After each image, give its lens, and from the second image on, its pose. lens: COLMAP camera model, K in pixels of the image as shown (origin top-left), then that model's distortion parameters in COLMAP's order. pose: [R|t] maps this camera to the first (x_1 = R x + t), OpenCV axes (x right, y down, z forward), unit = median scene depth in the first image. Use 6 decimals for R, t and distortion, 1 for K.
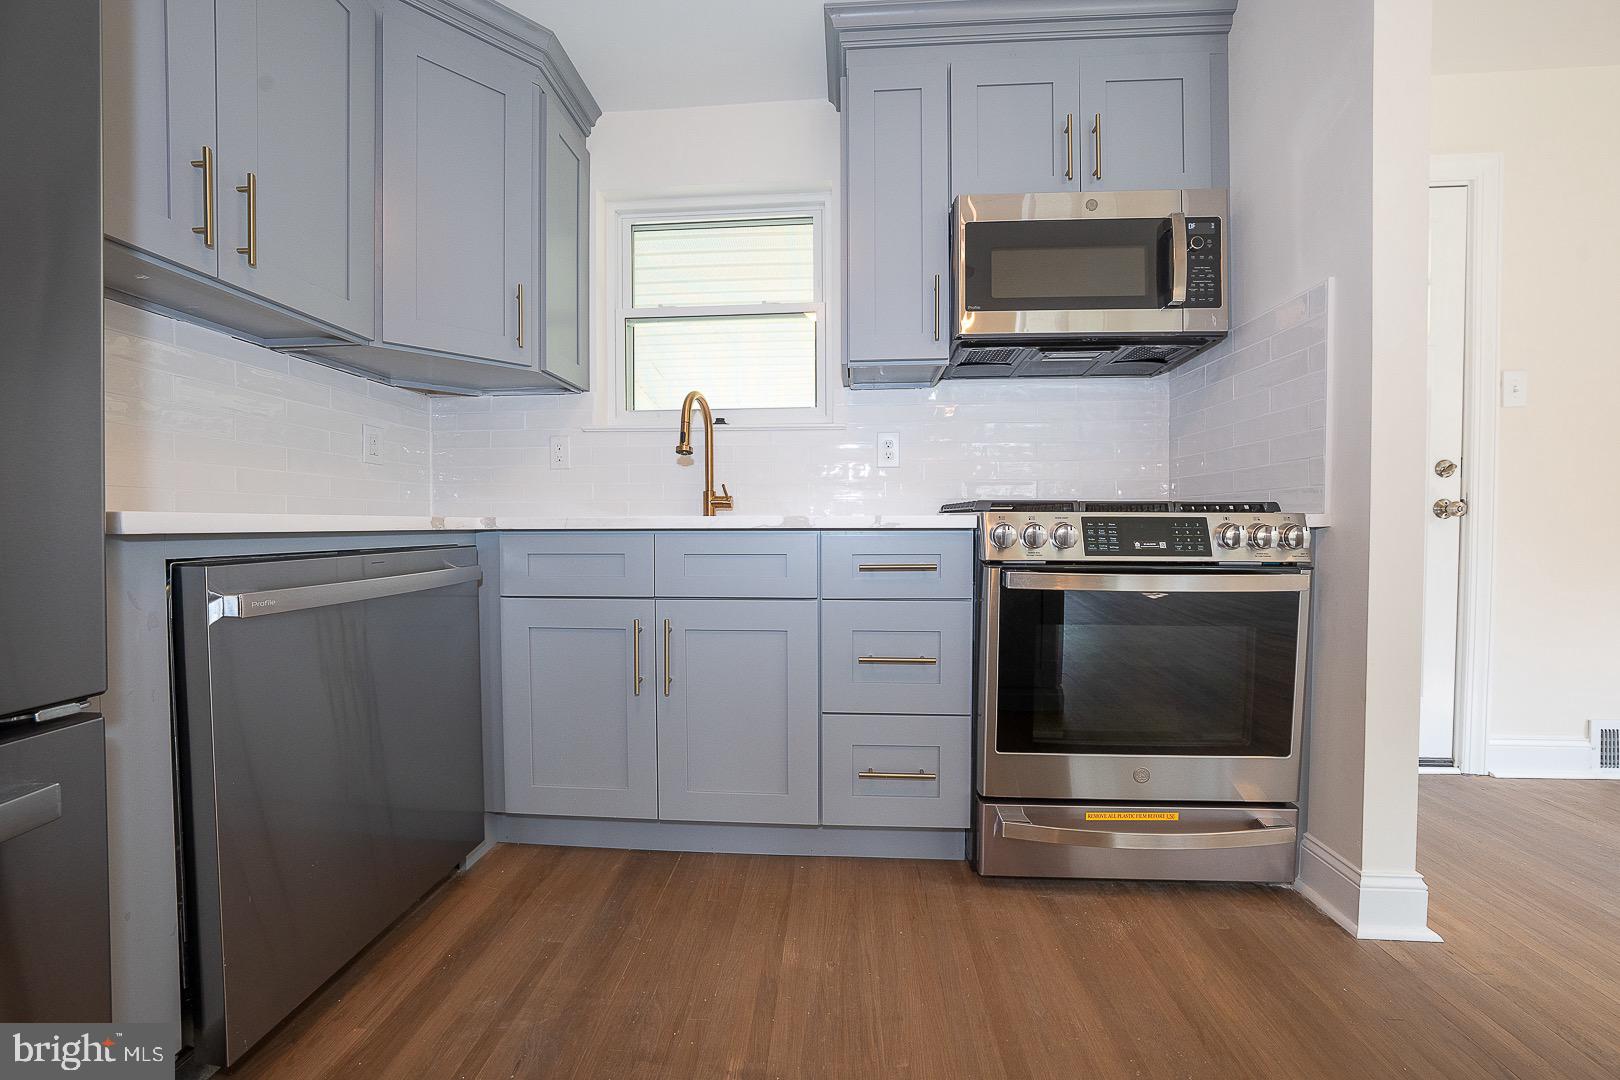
lens RADIAL K [[556.9, 0, 815.8], [0, 556.9, 533.9], [0, 0, 1]] dist [-0.018557, 0.002252]
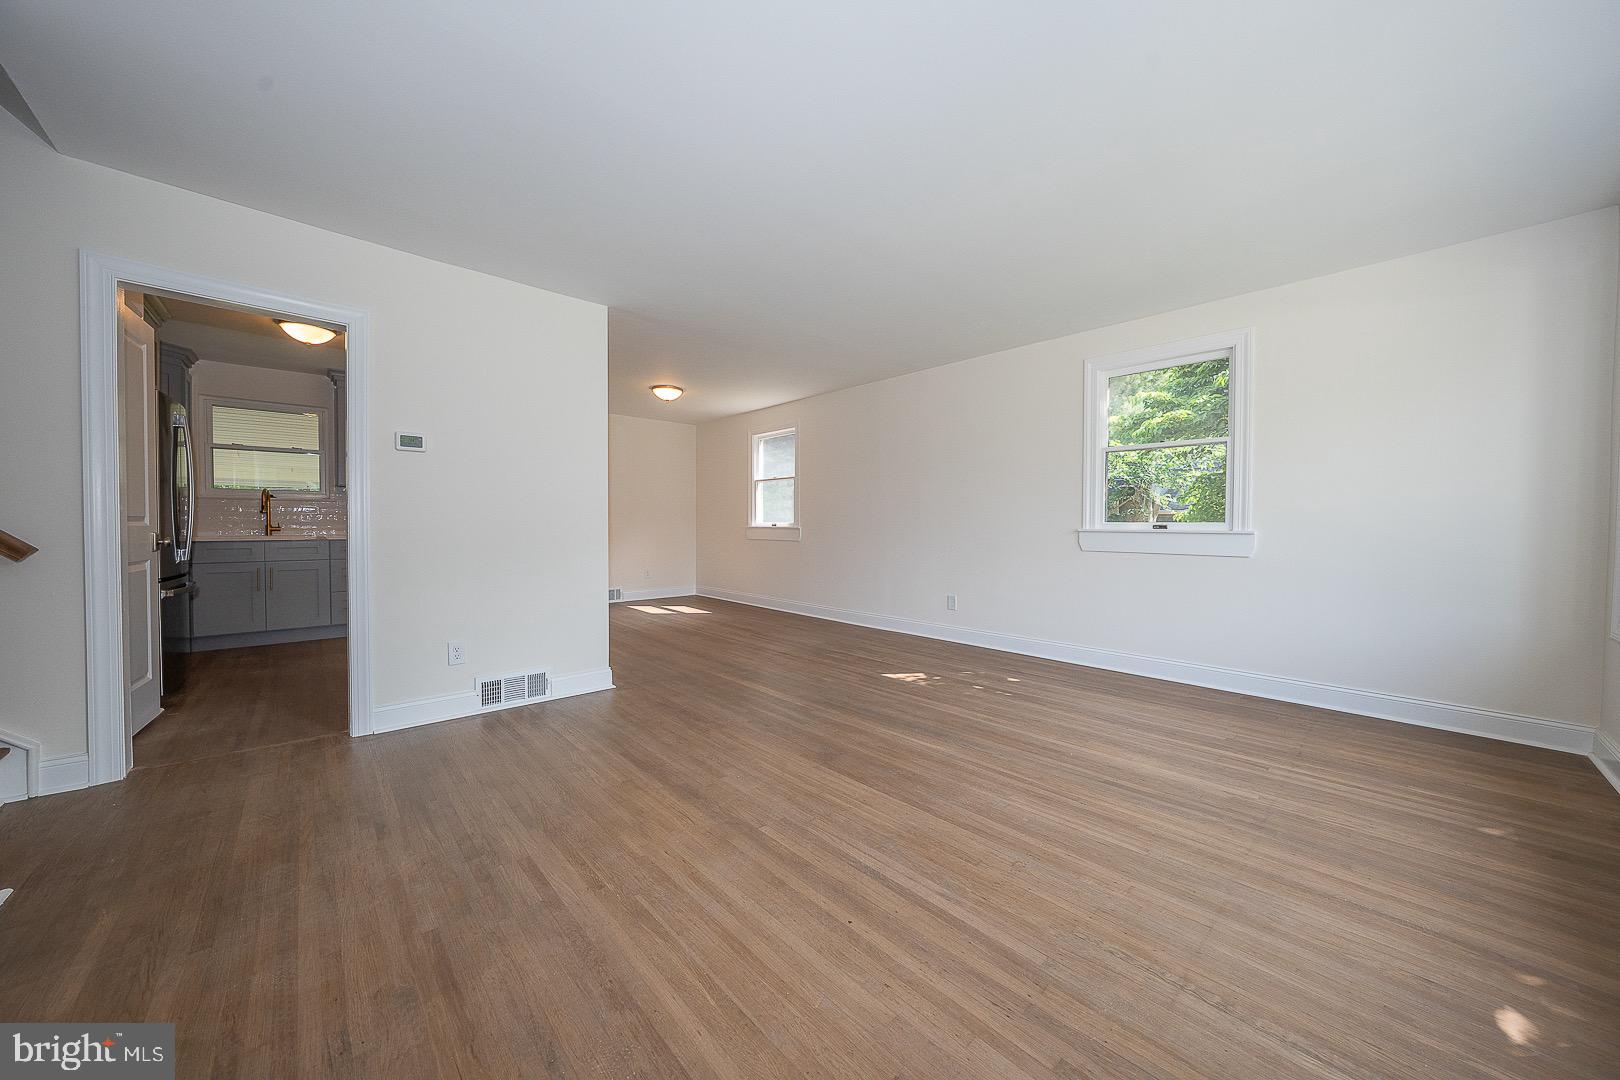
lens RADIAL K [[556.9, 0, 808.7], [0, 556.9, 531.6], [0, 0, 1]] dist [-0.018557, 0.002252]
pose [[0.702698, -0.006221, 0.711461, -0.249451], [0.008051, 0.999967, 0.000792, -0.029128], [-0.711443, 0.005171, 0.702725, -2.672198]]
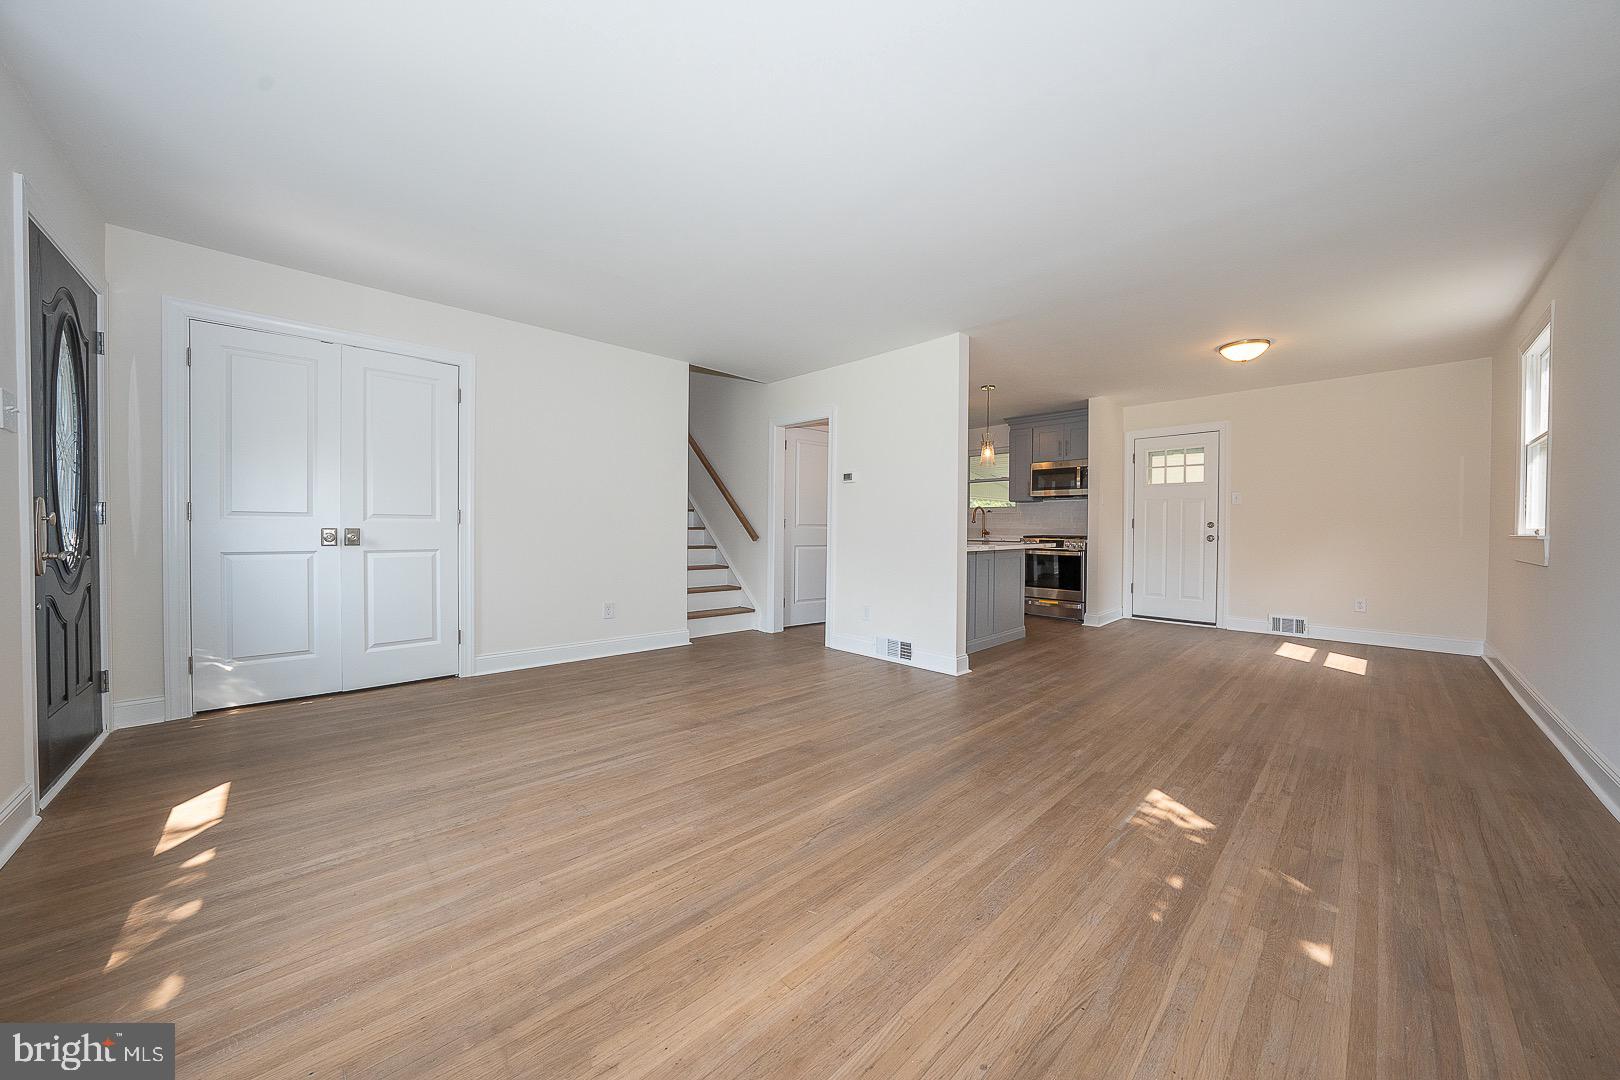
lens RADIAL K [[556.9, 0, 813.0], [0, 556.9, 541.9], [0, 0, 1]] dist [-0.018557, 0.002252]
pose [[0.727220, 0.021408, -0.686070, 1.673051], [-0.020793, 0.999742, 0.009157, -0.009244], [0.686089, 0.007607, 0.727478, -2.748049]]
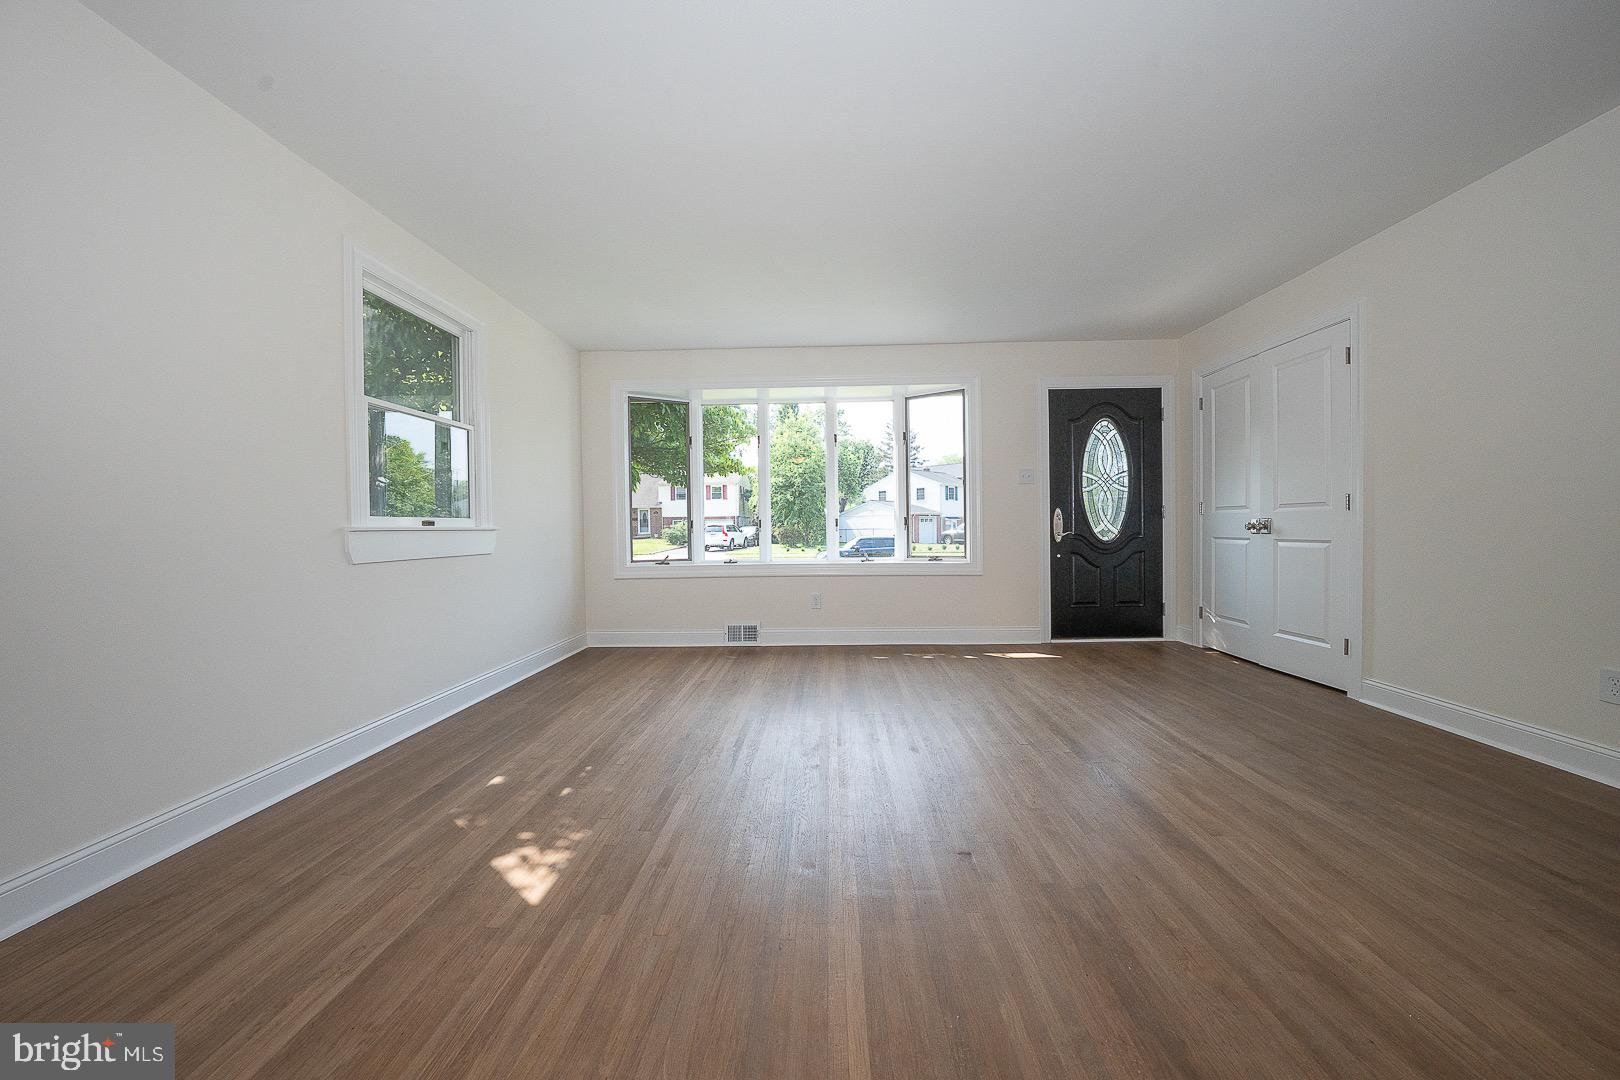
lens RADIAL K [[556.9, 0, 814.7], [0, 556.9, 538.9], [0, 0, 1]] dist [-0.018557, 0.002252]
pose [[-0.999550, 0.016651, -0.024940, 1.028236], [0.015607, 0.999017, 0.041484, -0.036643], [0.025606, 0.041076, -0.998828, -0.639202]]
